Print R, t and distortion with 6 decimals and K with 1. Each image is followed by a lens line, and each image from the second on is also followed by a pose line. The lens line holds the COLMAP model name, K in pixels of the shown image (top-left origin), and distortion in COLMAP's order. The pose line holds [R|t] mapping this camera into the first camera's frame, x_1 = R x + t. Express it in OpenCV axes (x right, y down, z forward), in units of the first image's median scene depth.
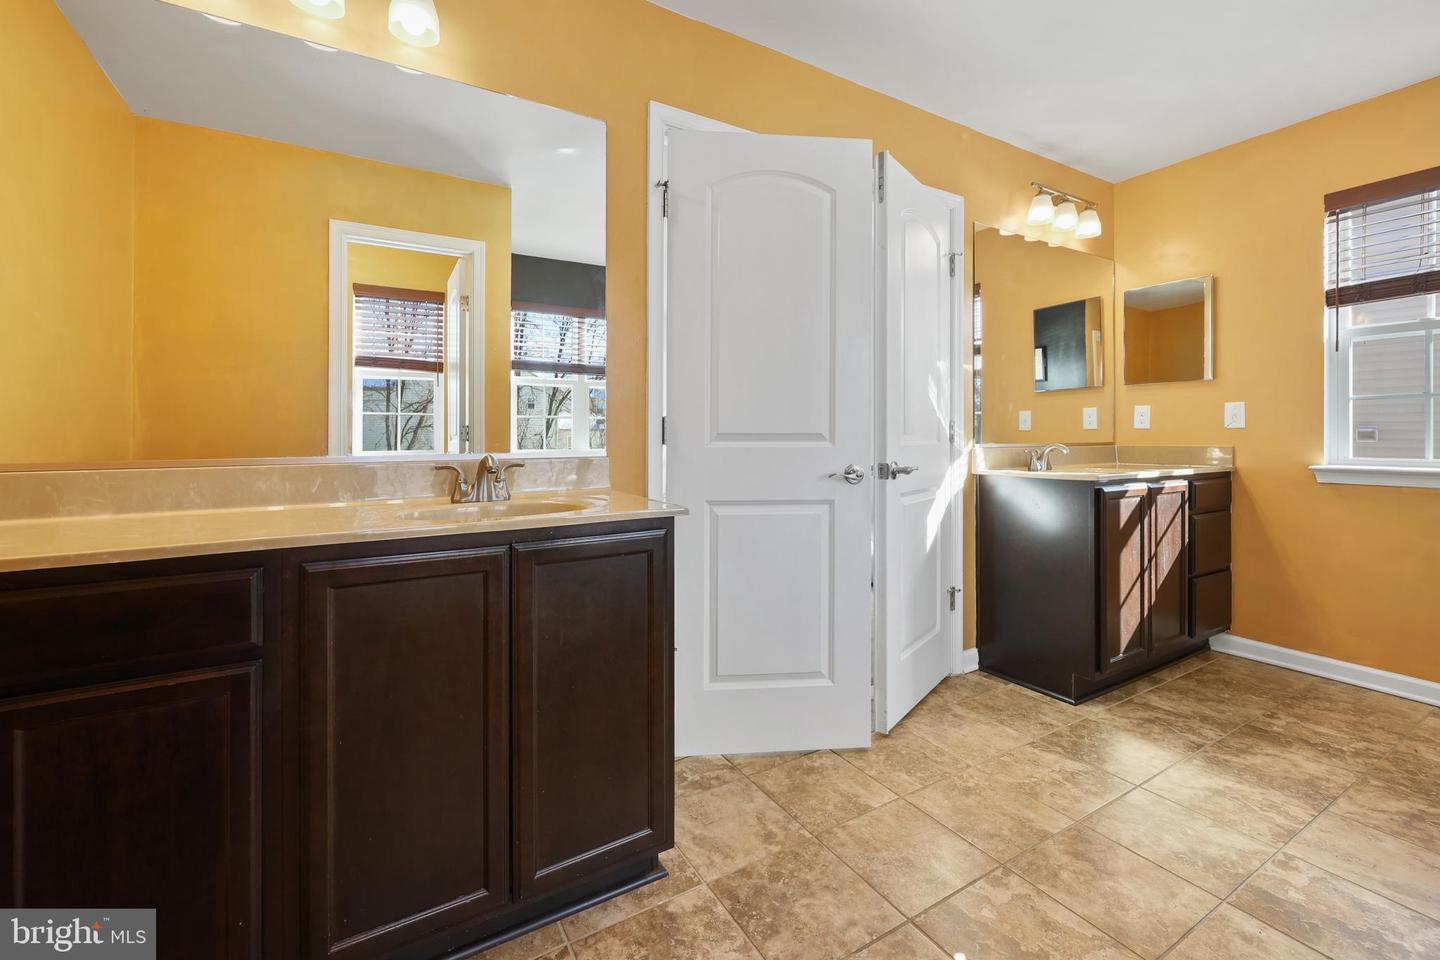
lens RADIAL K [[626.6, 0, 743.2], [0, 626.6, 420.6], [0, 0, 1]] dist [0.001811, 0.000038]
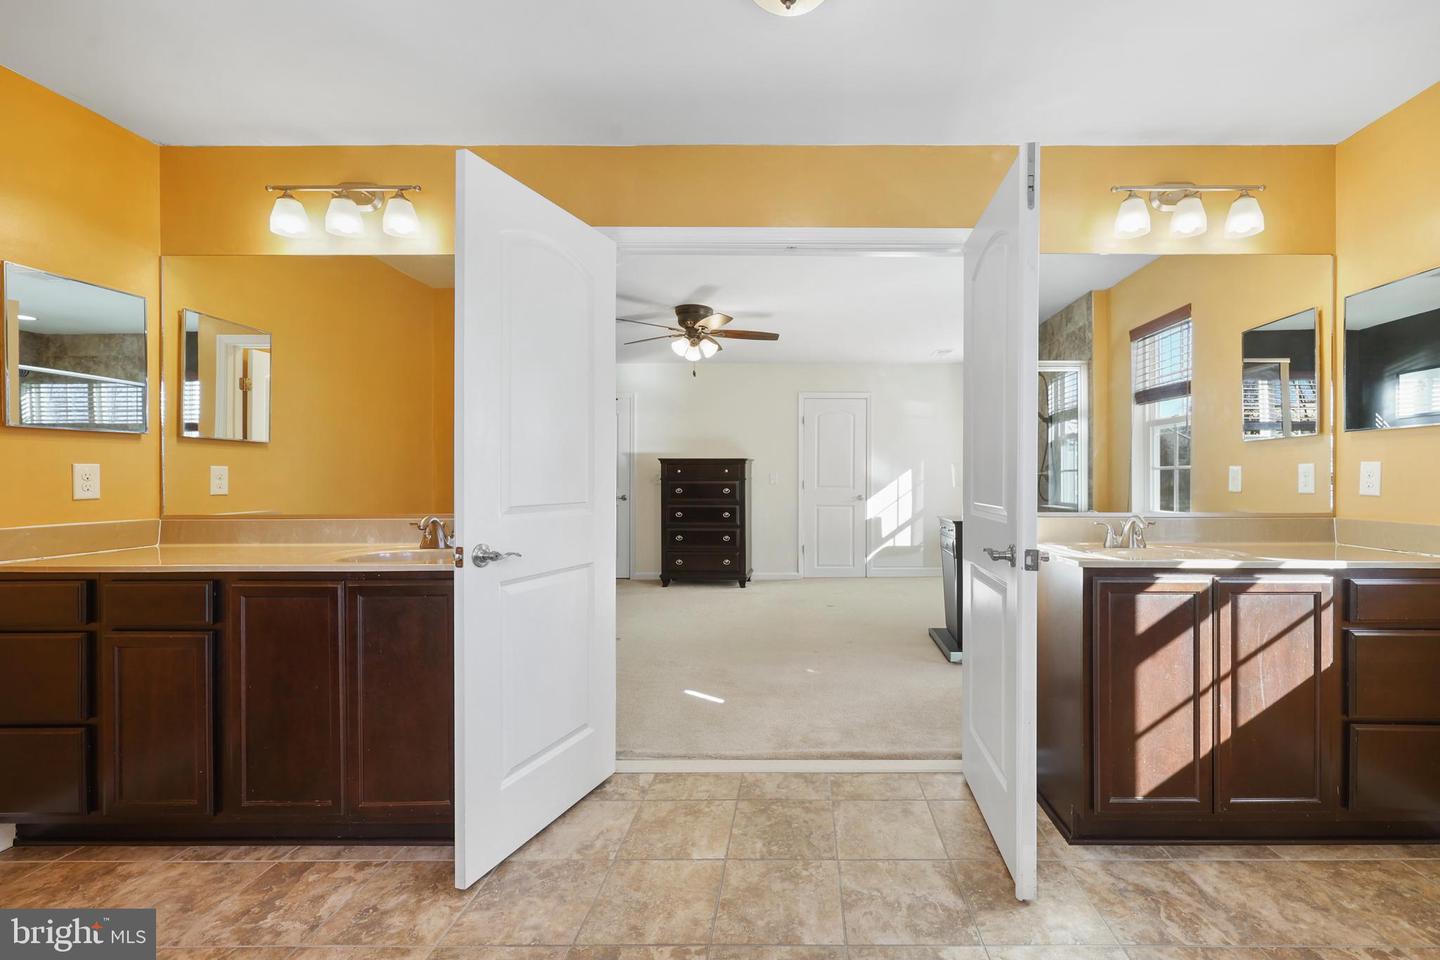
lens RADIAL K [[585.1, 0, 725.4], [0, 585.1, 474.1], [0, 0, 1]] dist [0.001360, 0.000394]
pose [[0.853264, -0.004492, -0.521460, 0.548113], [0.007593, 0.999964, 0.003809, -0.026564], [0.521424, -0.007210, 0.853267, 0.132223]]
